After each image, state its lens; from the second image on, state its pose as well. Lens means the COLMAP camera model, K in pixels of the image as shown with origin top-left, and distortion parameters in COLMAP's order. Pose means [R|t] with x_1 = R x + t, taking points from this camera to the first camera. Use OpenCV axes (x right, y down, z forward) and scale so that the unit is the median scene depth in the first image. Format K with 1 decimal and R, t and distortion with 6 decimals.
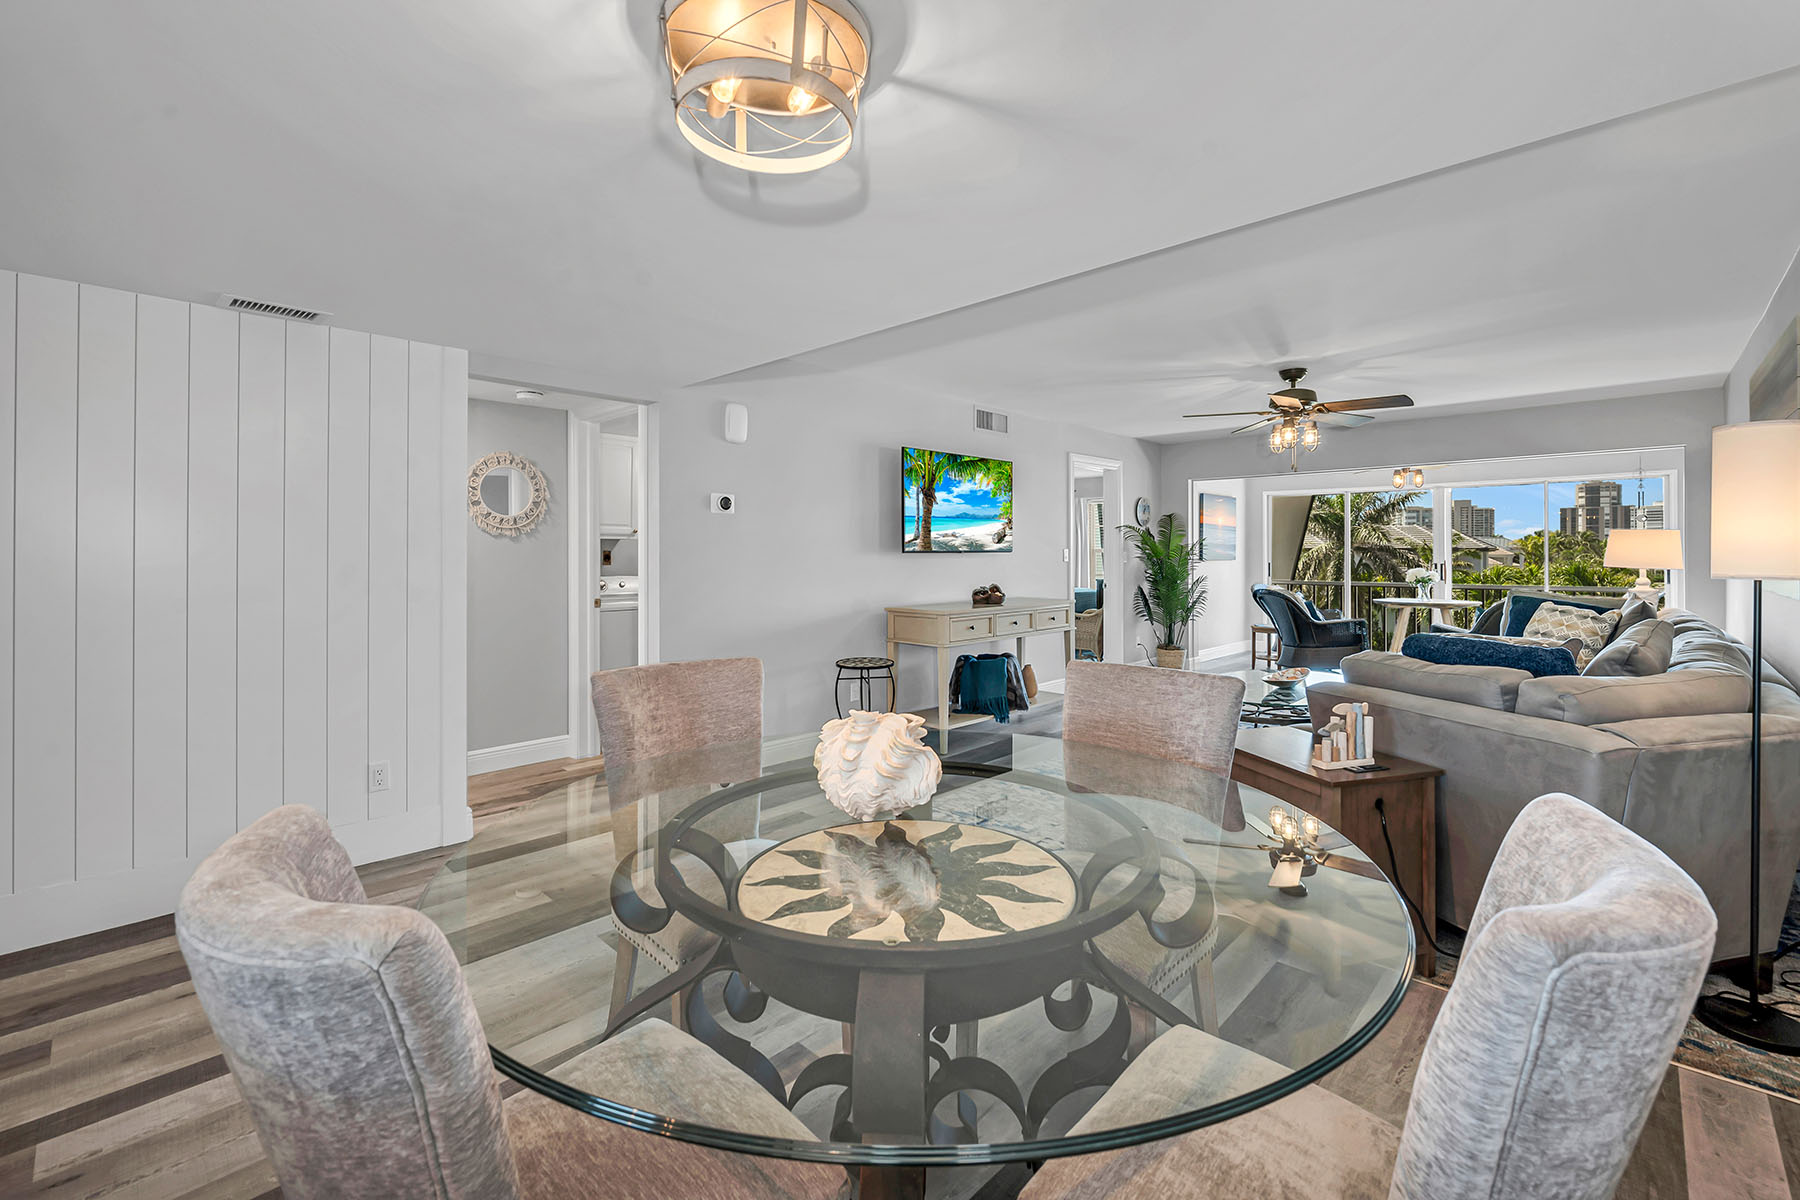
lens RADIAL K [[772.2, 0, 887.9], [0, 772.2, 552.2], [0, 0, 1]] dist [-0.007173, 0.000112]
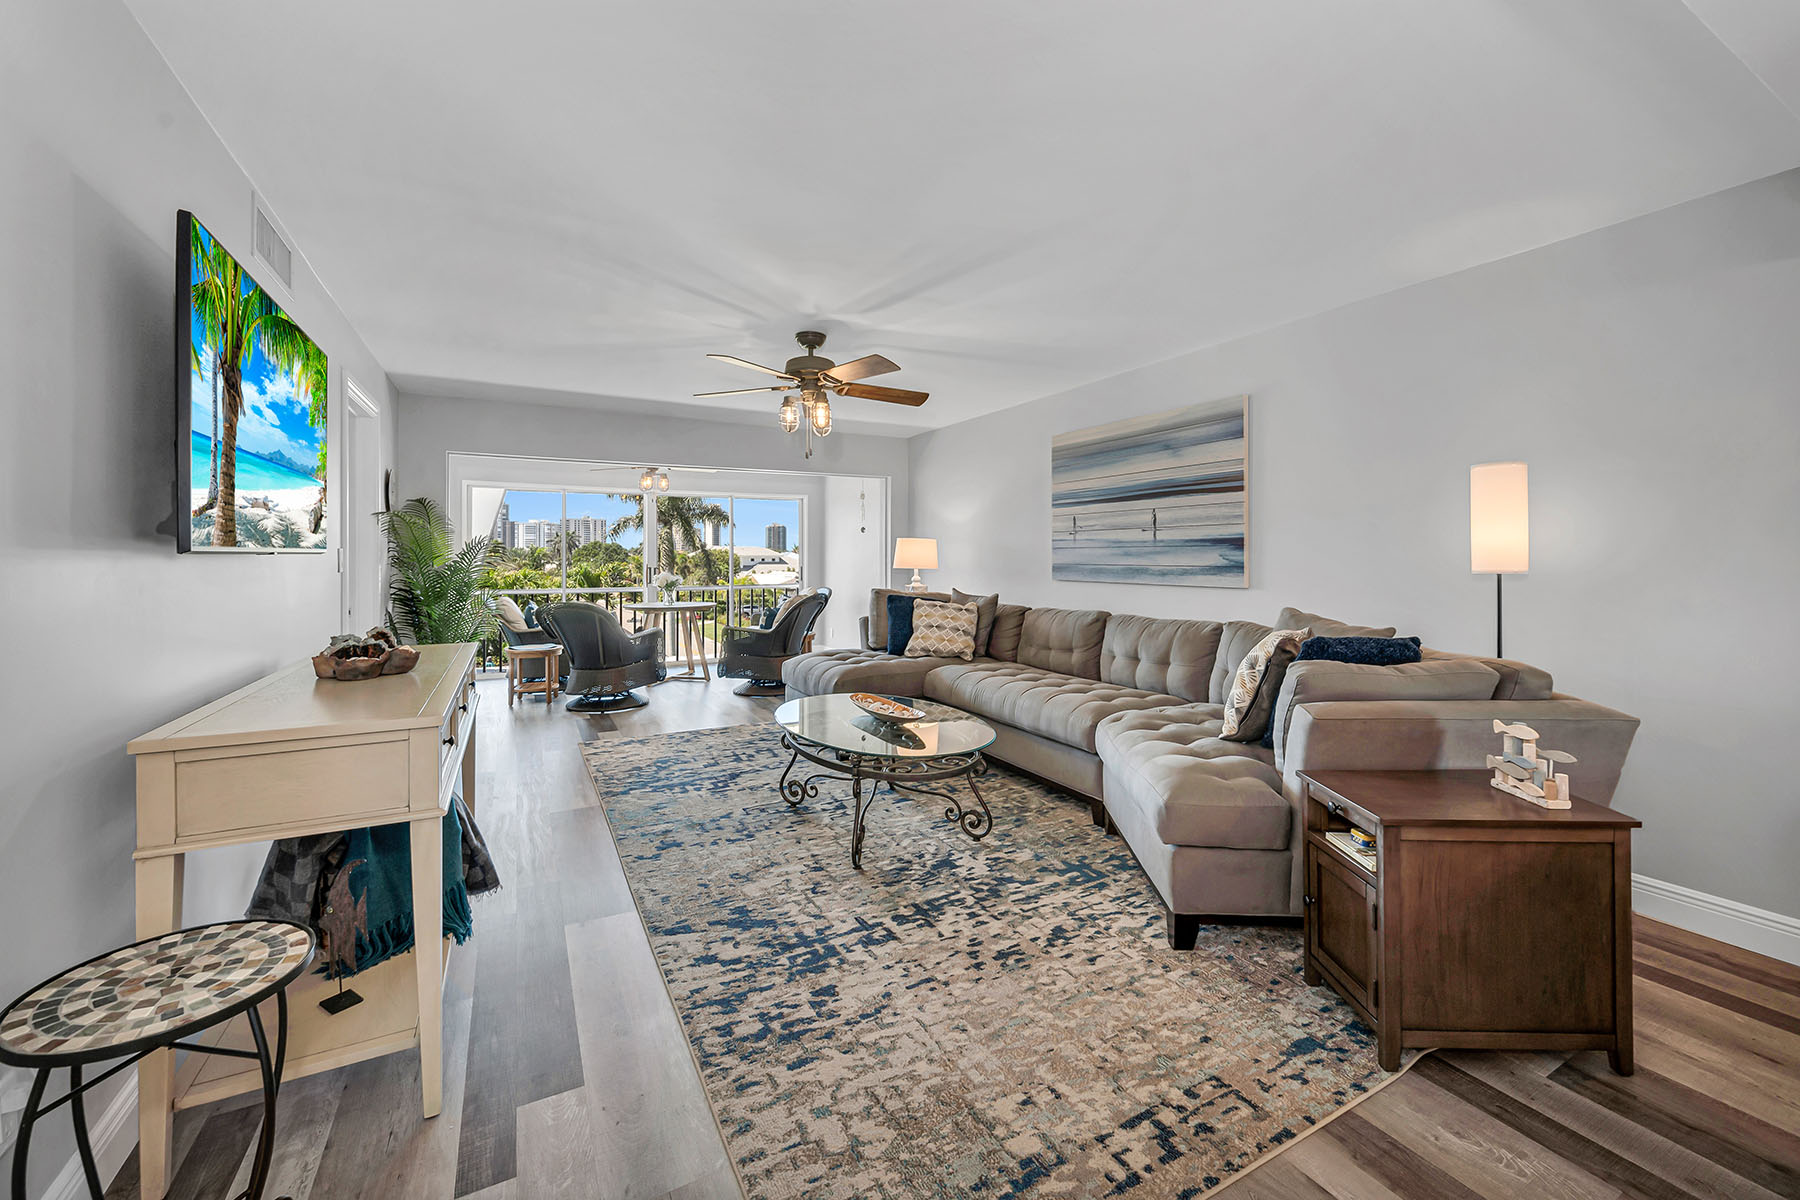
lens RADIAL K [[720.7, 0, 908.6], [0, 720.7, 554.9], [0, 0, 1]] dist [-0.000762, 0.000618]
pose [[0.292897, 0.005668, 0.956127, -0.151298], [-0.001741, 0.999984, -0.005395, 0.003157], [-0.956142, -0.000084, 0.292903, 0.562265]]
